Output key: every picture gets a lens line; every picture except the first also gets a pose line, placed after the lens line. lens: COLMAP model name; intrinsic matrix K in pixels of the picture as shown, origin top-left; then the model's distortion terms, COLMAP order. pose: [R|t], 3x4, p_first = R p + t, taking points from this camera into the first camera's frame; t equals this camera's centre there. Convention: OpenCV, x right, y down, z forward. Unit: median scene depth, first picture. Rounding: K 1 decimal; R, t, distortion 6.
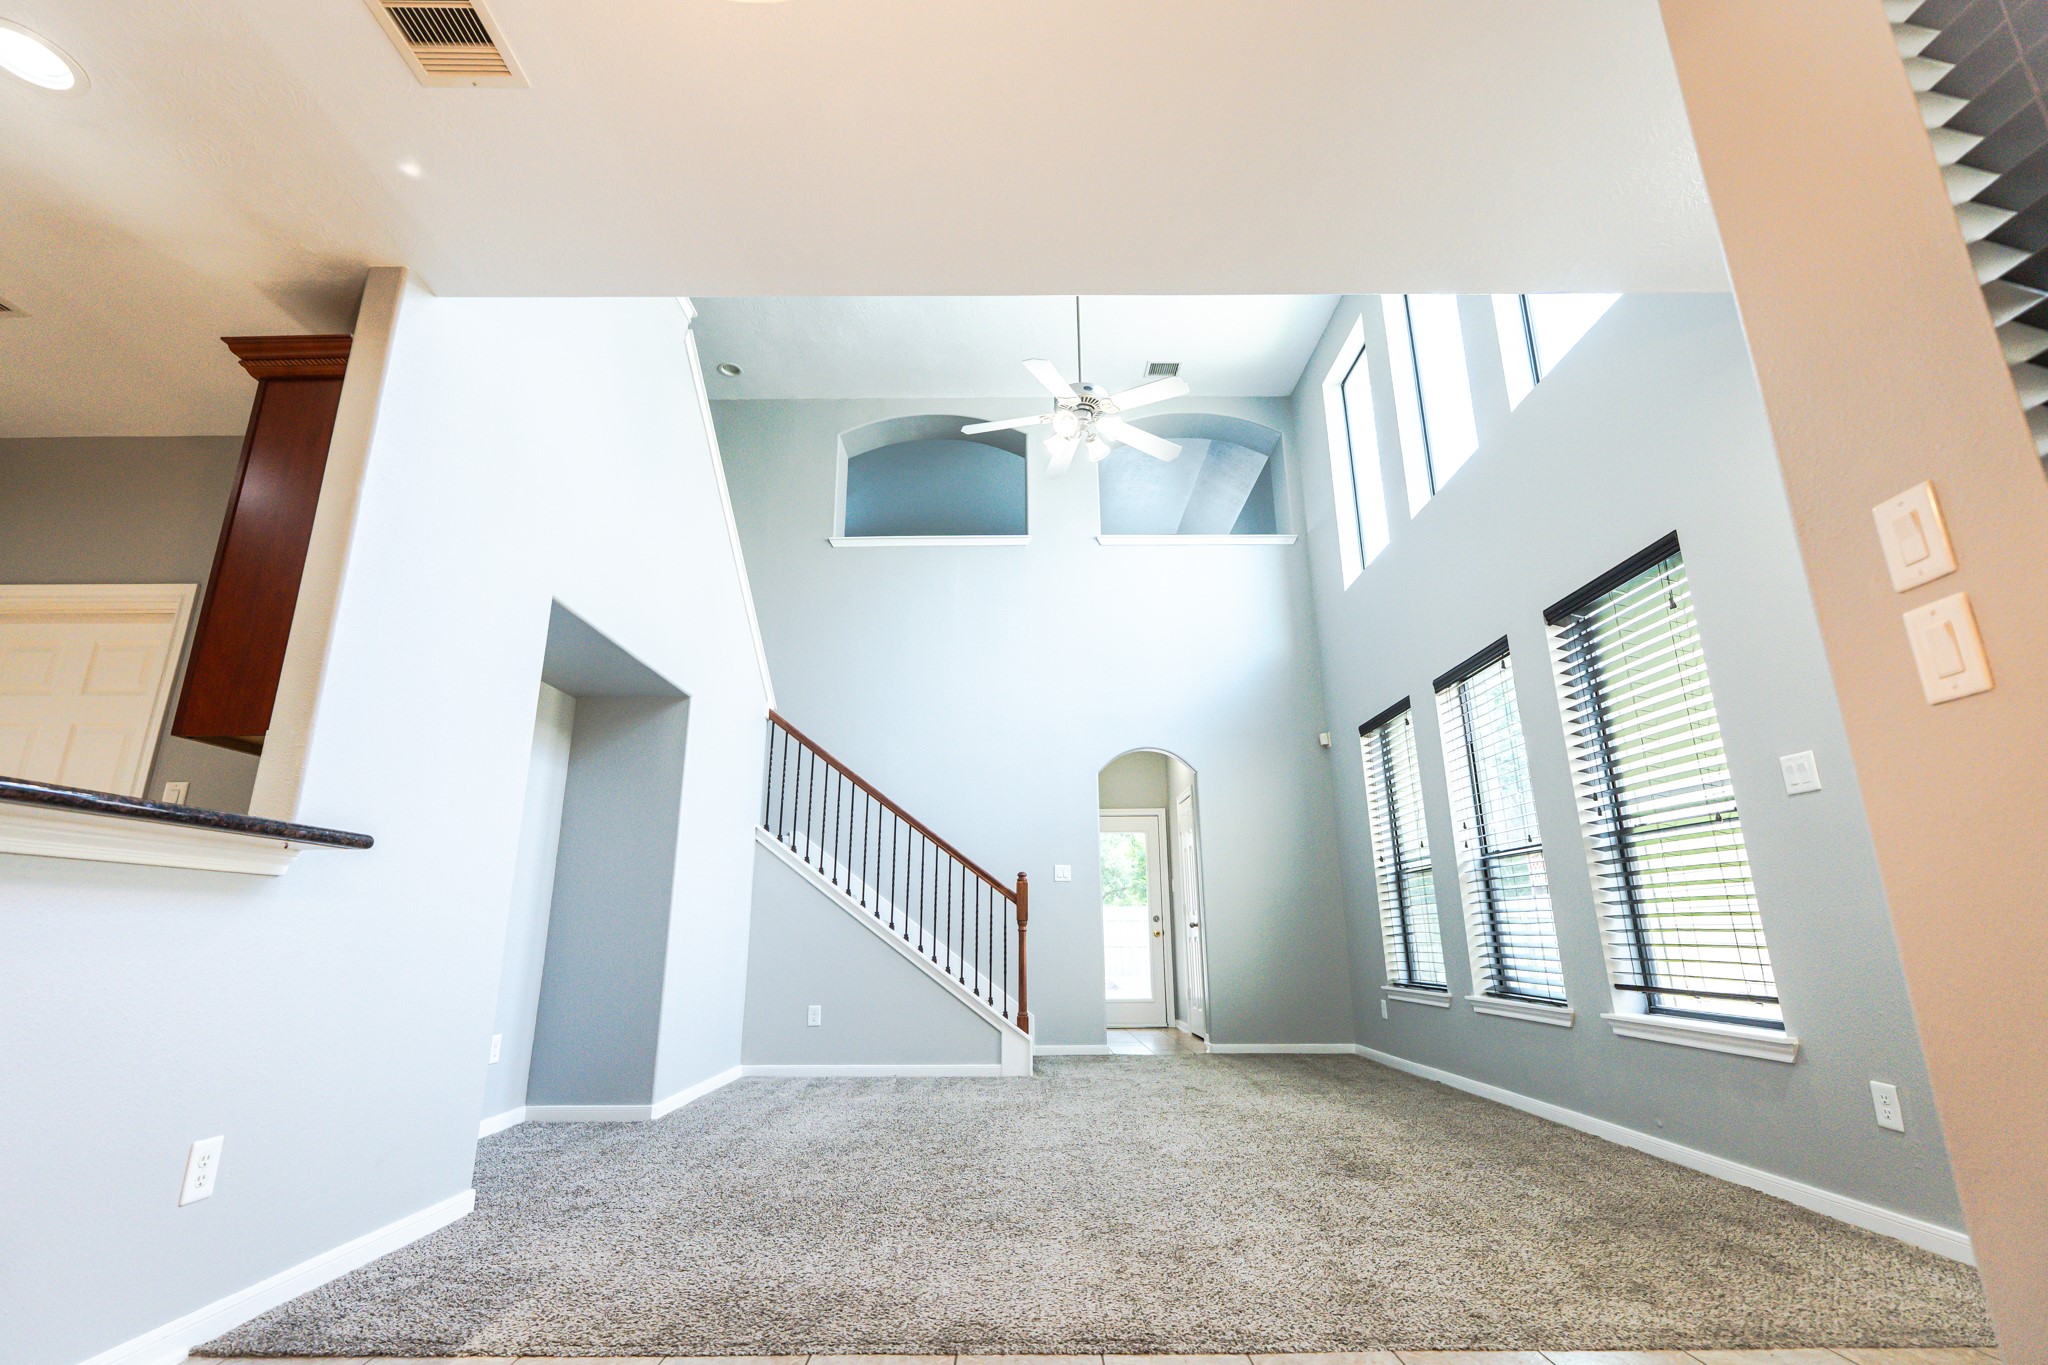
lens RADIAL K [[911.8, 0, 1024.1], [0, 911.8, 684.7], [0, 0, 1]] dist [-0.009029, 0.002825]
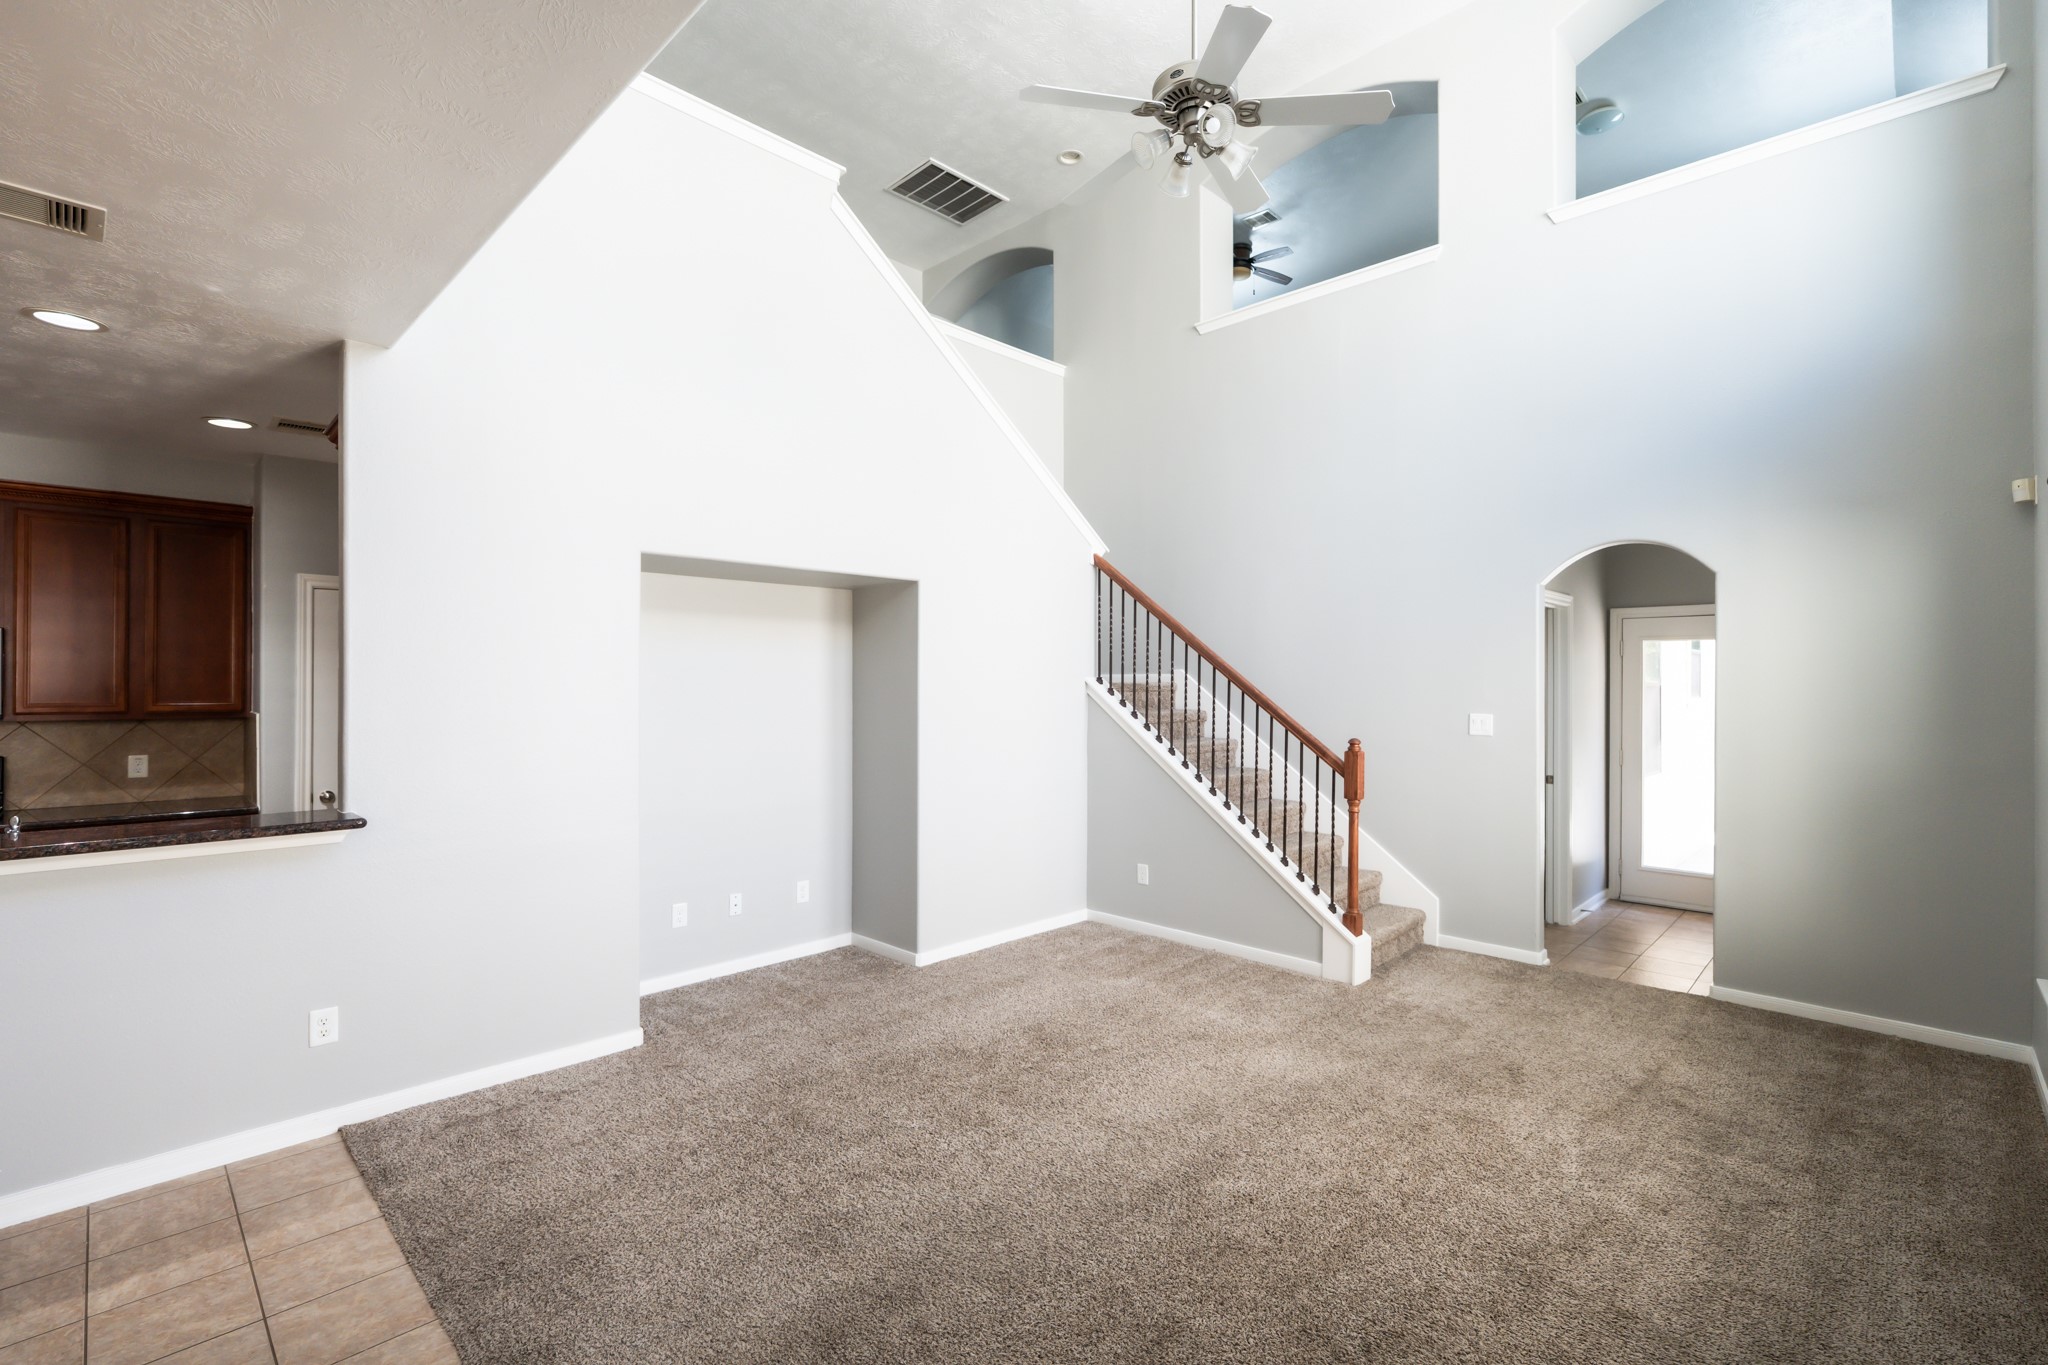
lens RADIAL K [[911.8, 0, 1027.8], [0, 911.8, 688.7], [0, 0, 1]] dist [-0.009029, 0.002825]
pose [[0.713398, 0.012816, -0.700642, 0.387002], [0.179362, 0.963188, 0.200246, -0.047443], [0.677416, -0.268524, 0.684838, 0.325757]]
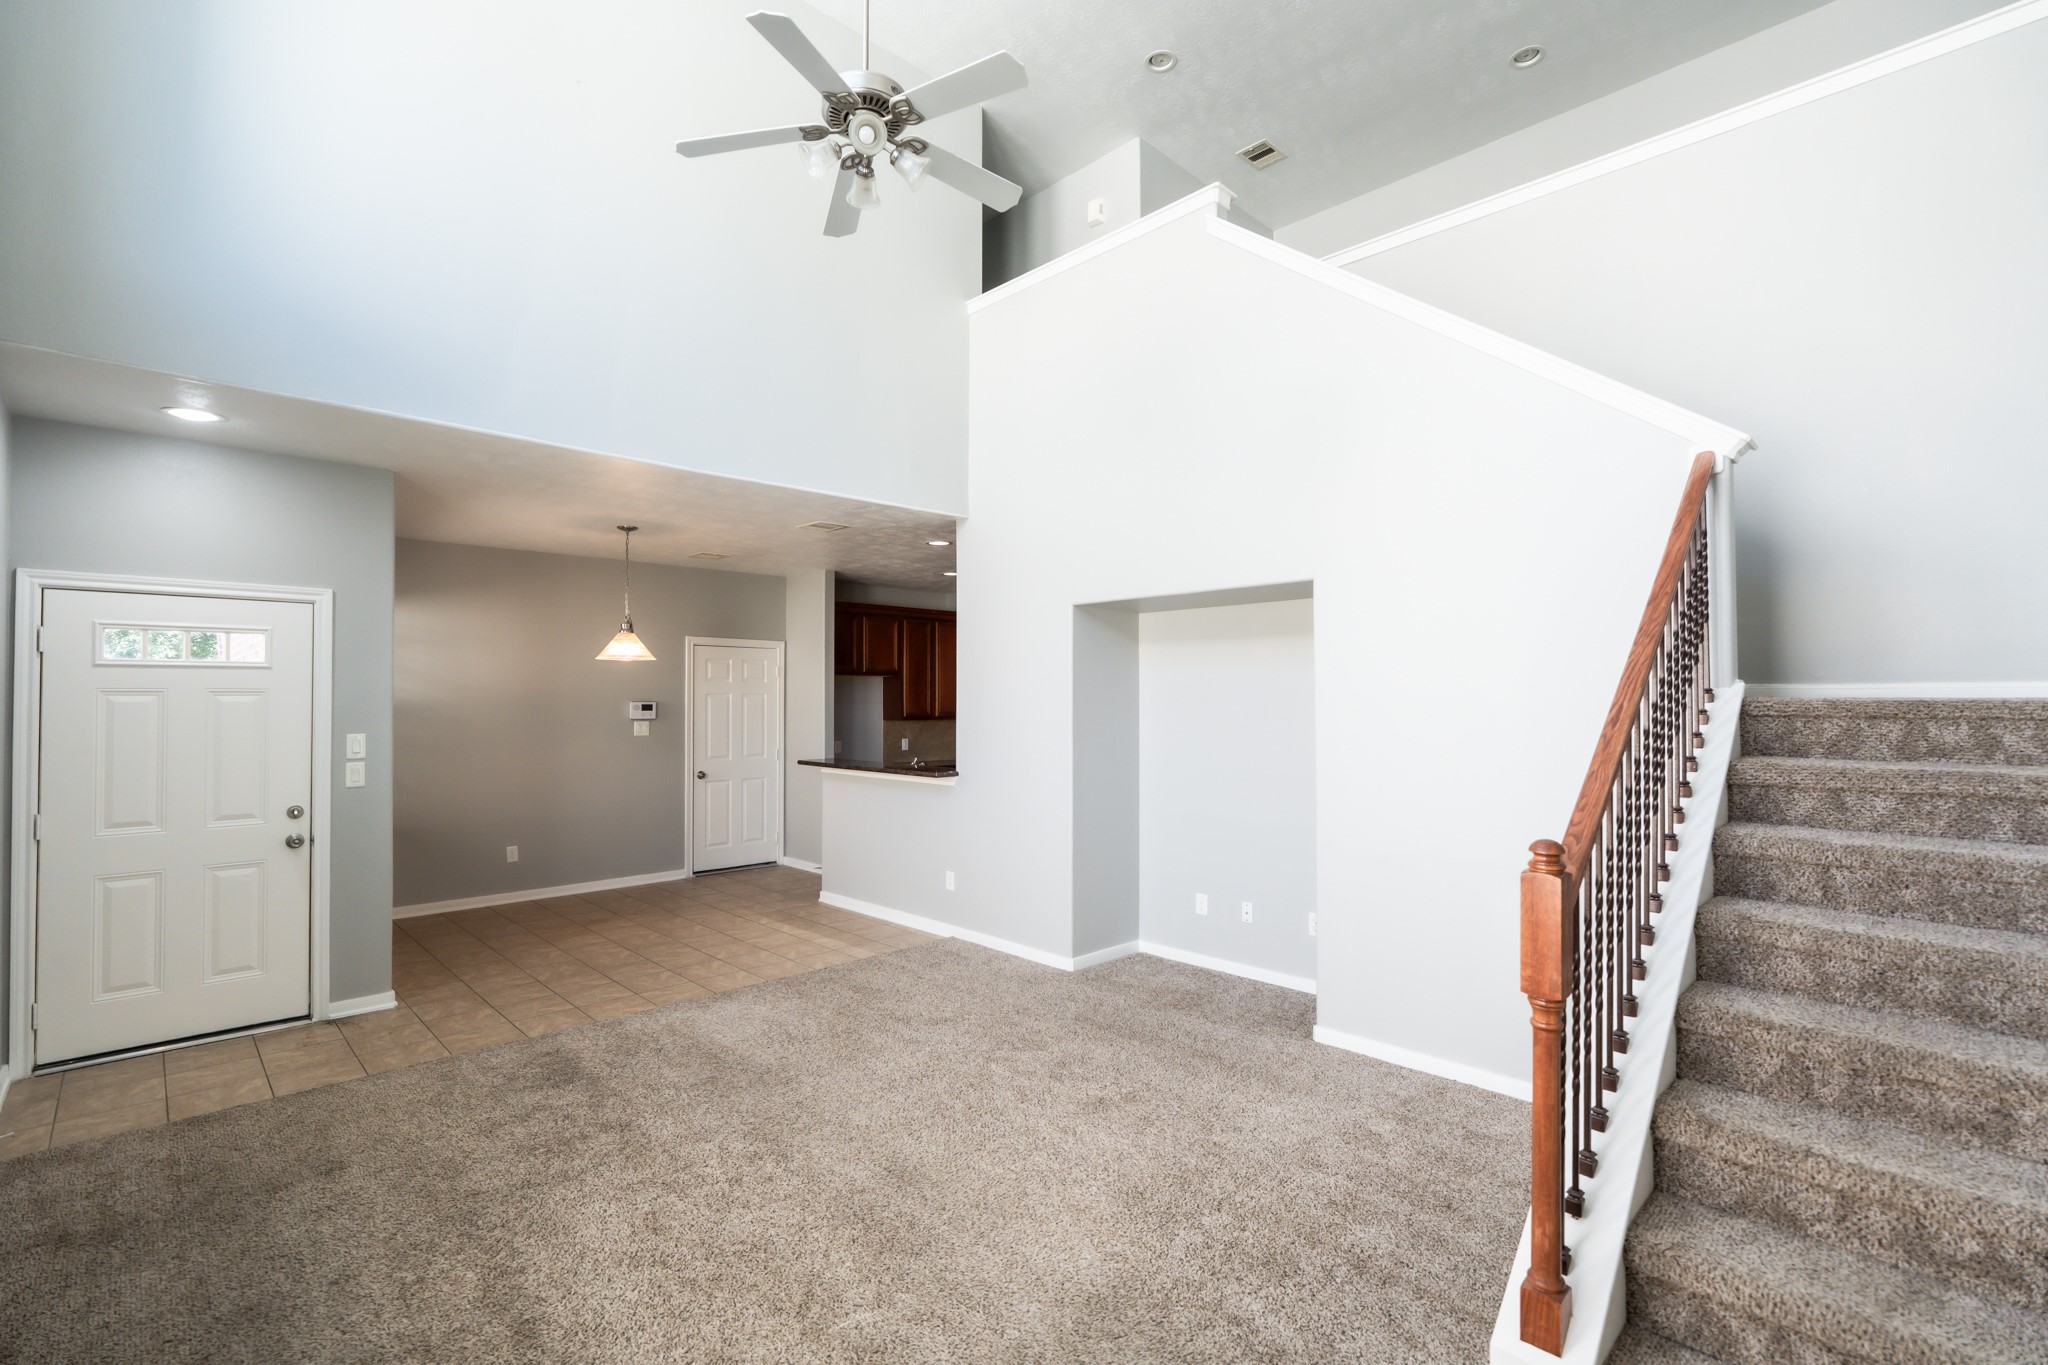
lens RADIAL K [[911.8, 0, 1023.9], [0, 911.8, 700.2], [0, 0, 1]] dist [-0.009029, 0.002825]
pose [[-0.721856, -0.001103, -0.692042, 0.370931], [0.187366, 0.962339, -0.196973, 0.215604], [0.666196, -0.271851, -0.694463, 1.242184]]
